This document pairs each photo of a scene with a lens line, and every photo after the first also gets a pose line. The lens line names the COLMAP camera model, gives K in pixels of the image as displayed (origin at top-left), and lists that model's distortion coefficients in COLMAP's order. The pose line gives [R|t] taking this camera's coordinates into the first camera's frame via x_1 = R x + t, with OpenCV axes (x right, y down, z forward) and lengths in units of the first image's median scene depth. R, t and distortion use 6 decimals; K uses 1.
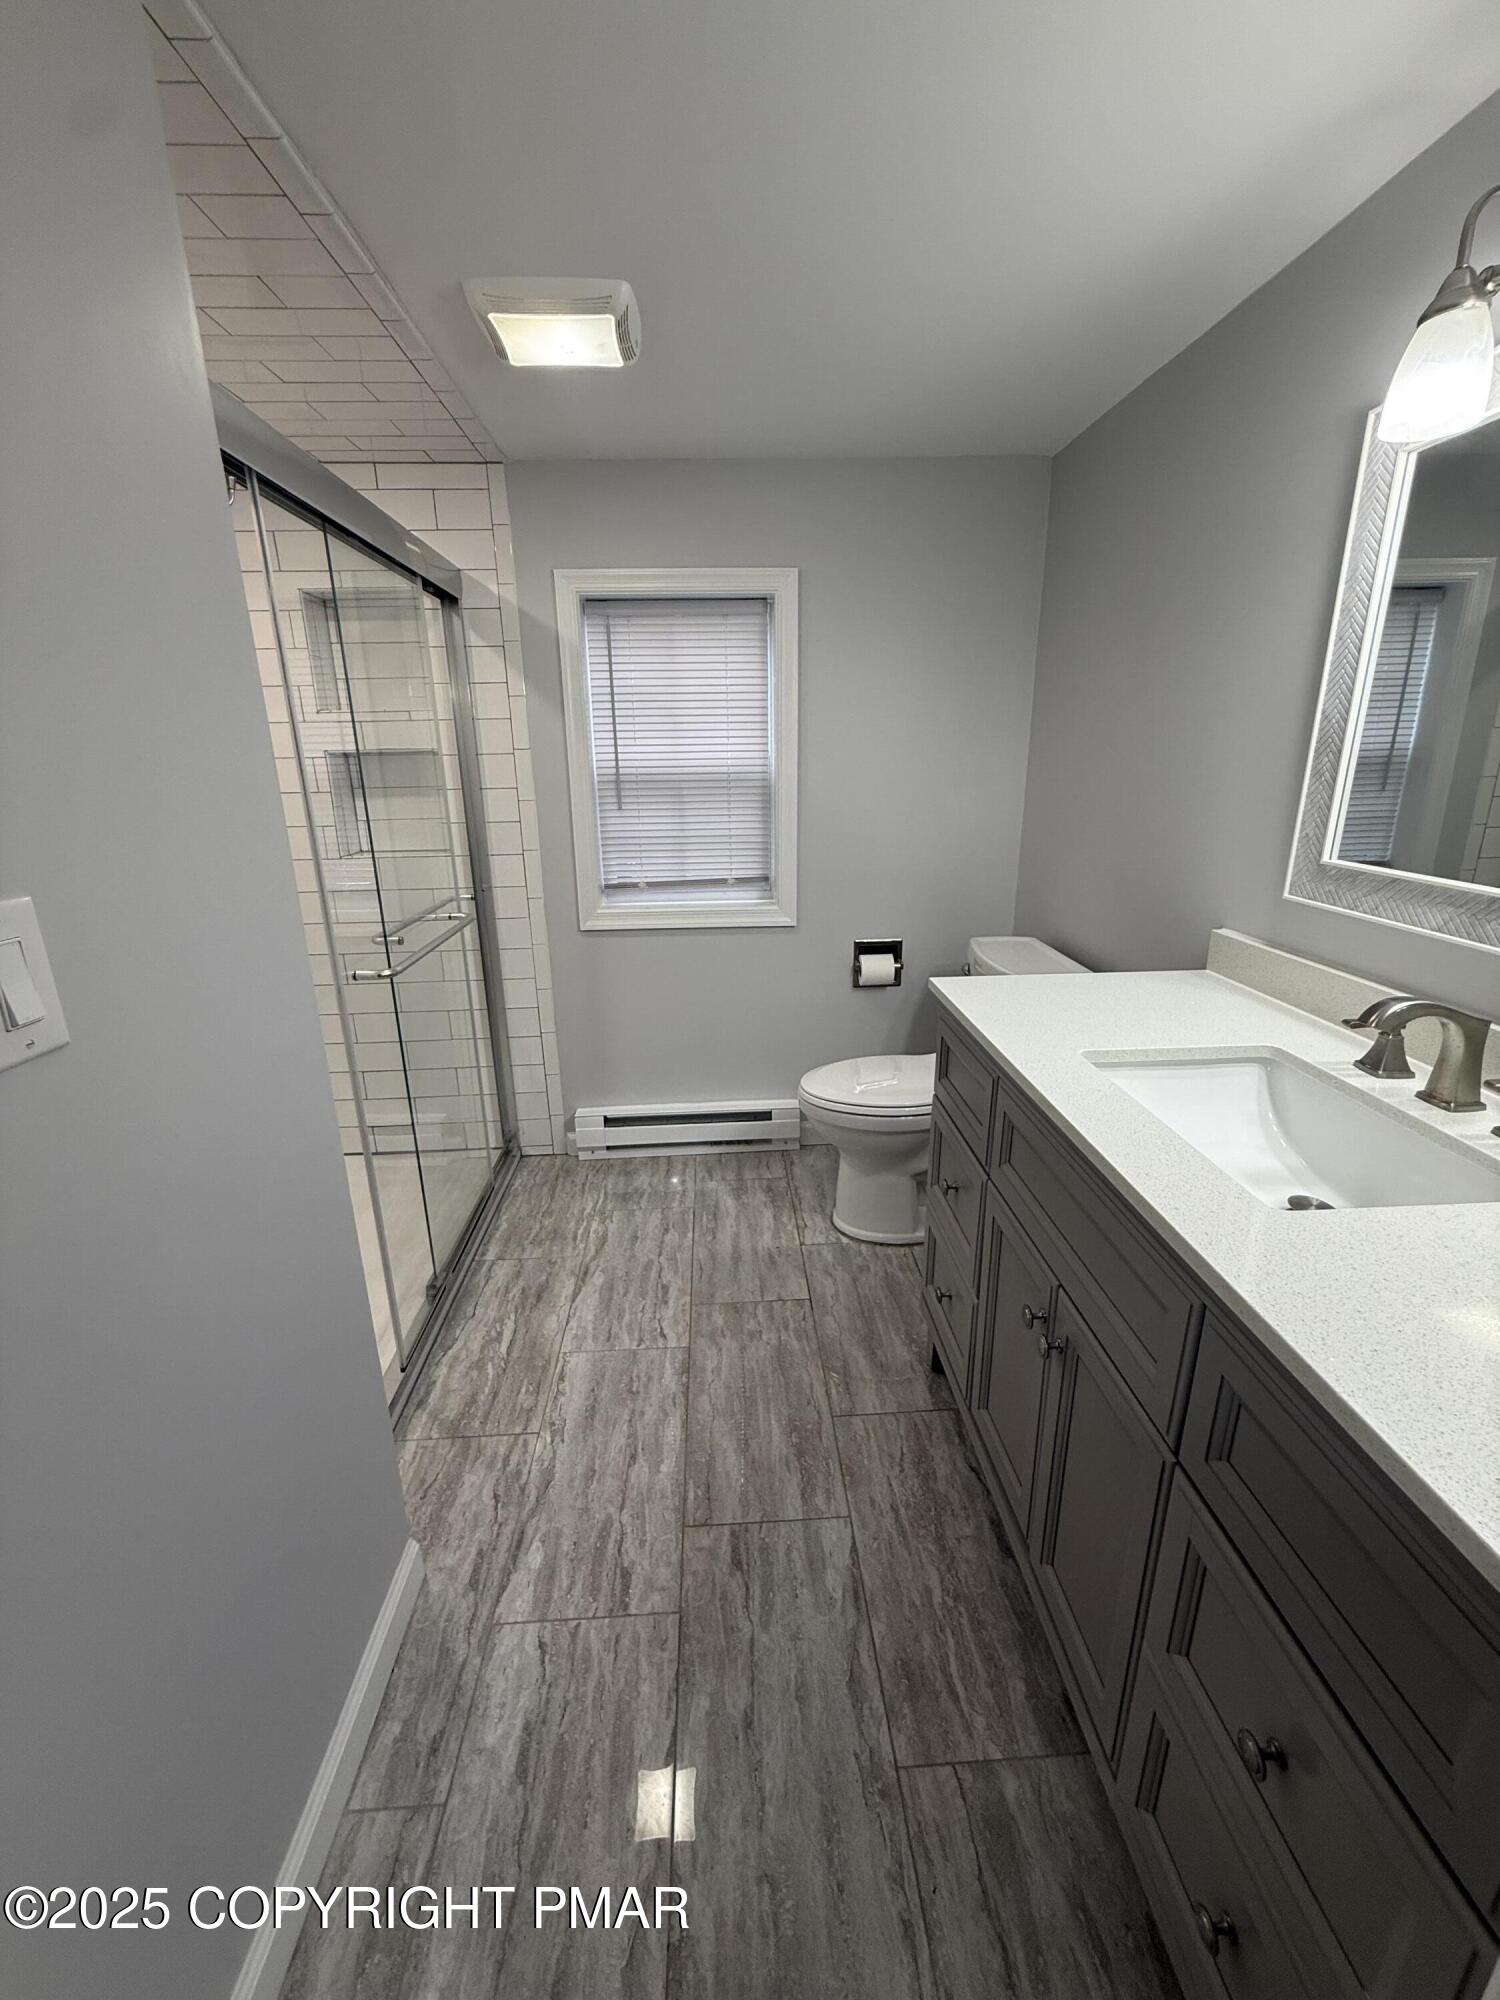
lens RADIAL K [[793.8, 0, 753.3], [0, 793.8, 994.7], [0, 0, 1]] dist [-0.002086, 0.000001]
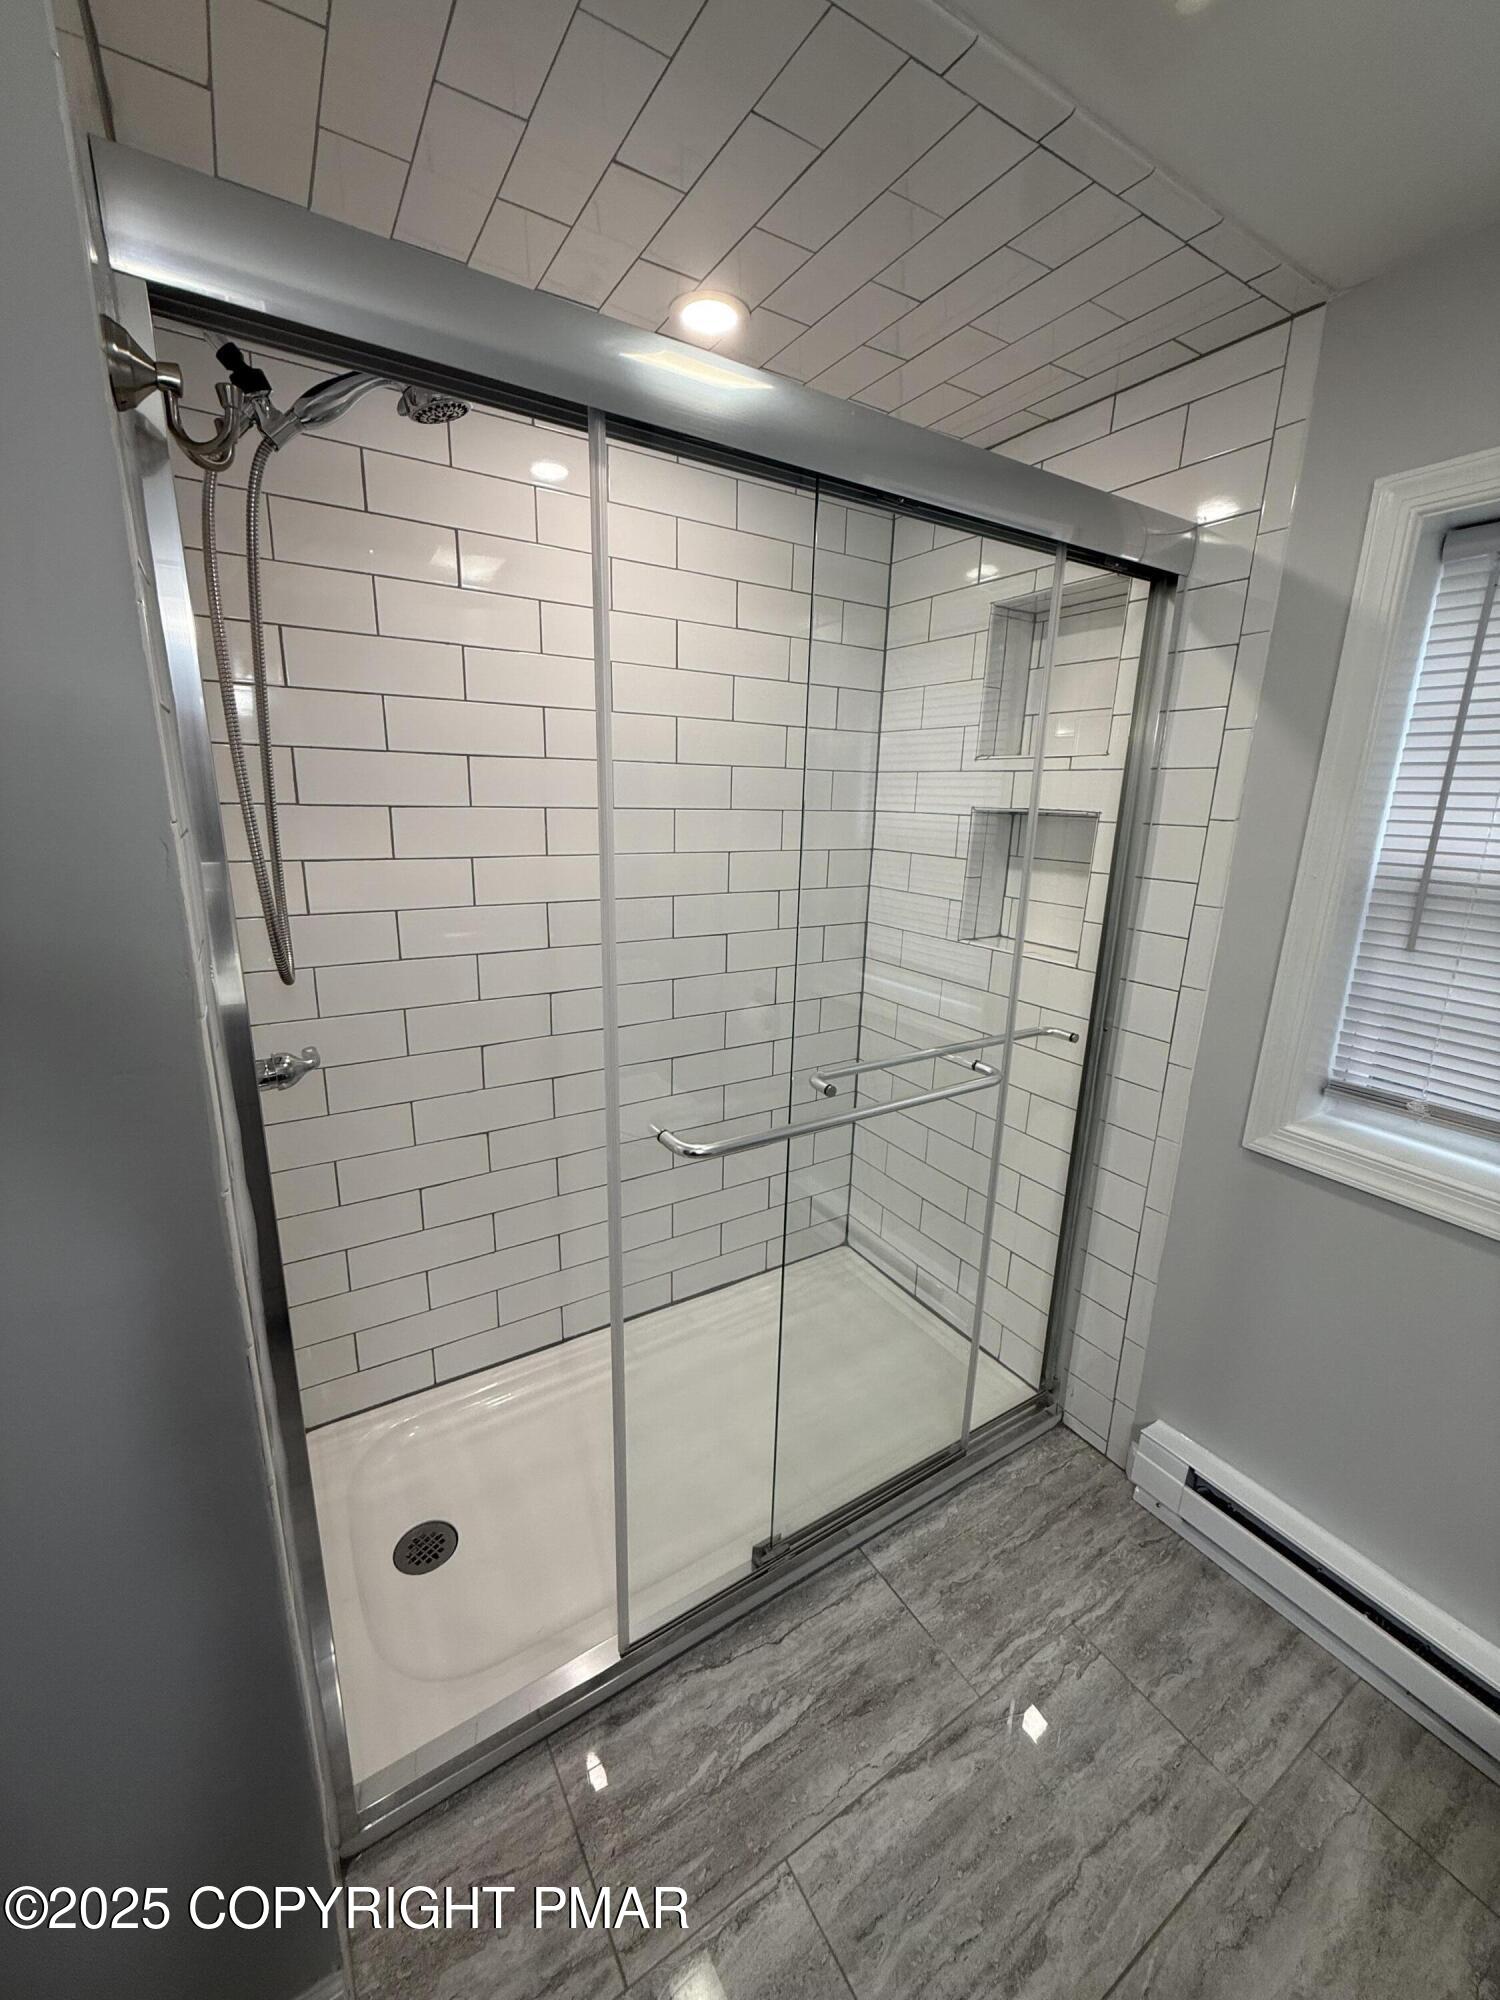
lens RADIAL K [[793.8, 0, 753.3], [0, 793.8, 994.7], [0, 0, 1]] dist [-0.002086, 0.000001]
pose [[0.486707, 0.242728, -0.839165, 0.056368], [-0.285530, 0.952062, 0.109779, -0.155514], [0.825584, 0.186177, 0.532682, 0.439181]]
